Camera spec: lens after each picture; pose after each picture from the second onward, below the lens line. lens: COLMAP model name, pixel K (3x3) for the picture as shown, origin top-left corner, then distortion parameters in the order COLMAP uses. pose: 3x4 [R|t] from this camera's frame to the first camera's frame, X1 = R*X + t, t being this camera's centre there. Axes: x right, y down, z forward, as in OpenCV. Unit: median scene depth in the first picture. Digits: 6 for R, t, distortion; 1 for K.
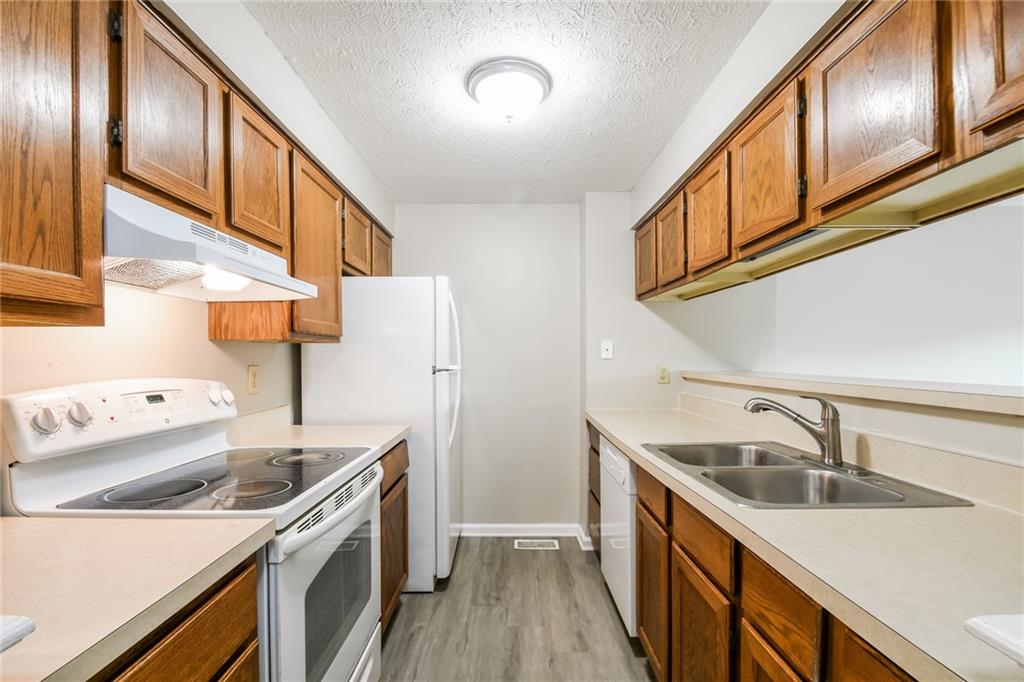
lens RADIAL K [[441.8, 0, 511.7], [0, 441.8, 353.7], [0, 0, 1]] dist [0.000668, 0.000054]
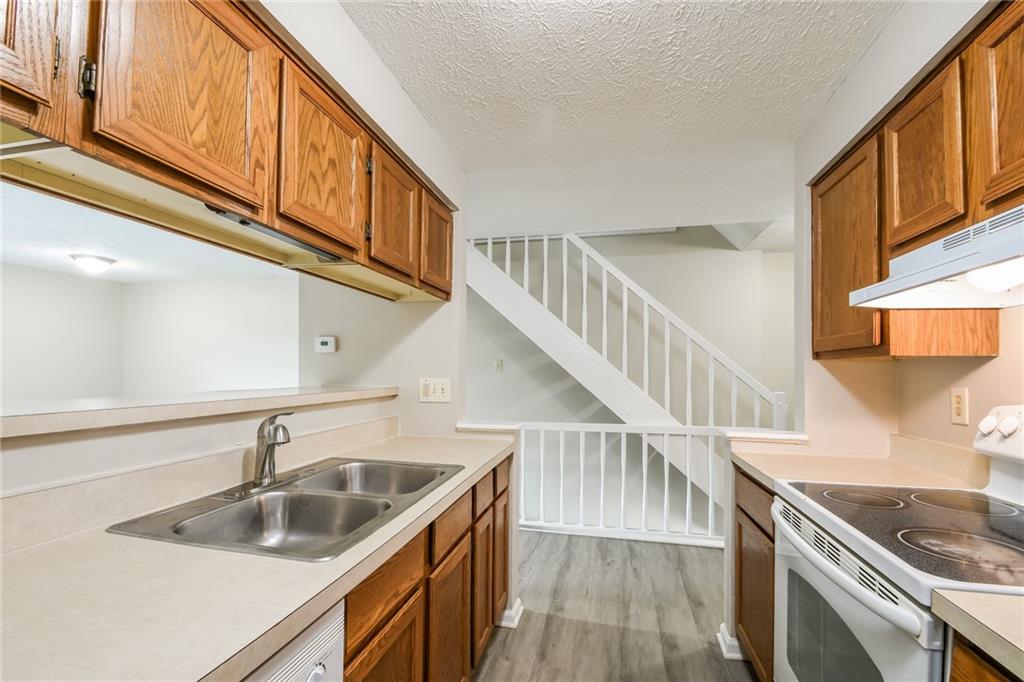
lens RADIAL K [[441.8, 0, 511.7], [0, 441.8, 353.7], [0, 0, 1]] dist [0.000668, 0.000054]
pose [[0.970819, 0.005184, -0.239756, 0.001518], [-0.011494, 0.999623, -0.024925, -0.004879], [0.239537, 0.026953, 0.970513, 0.290735]]
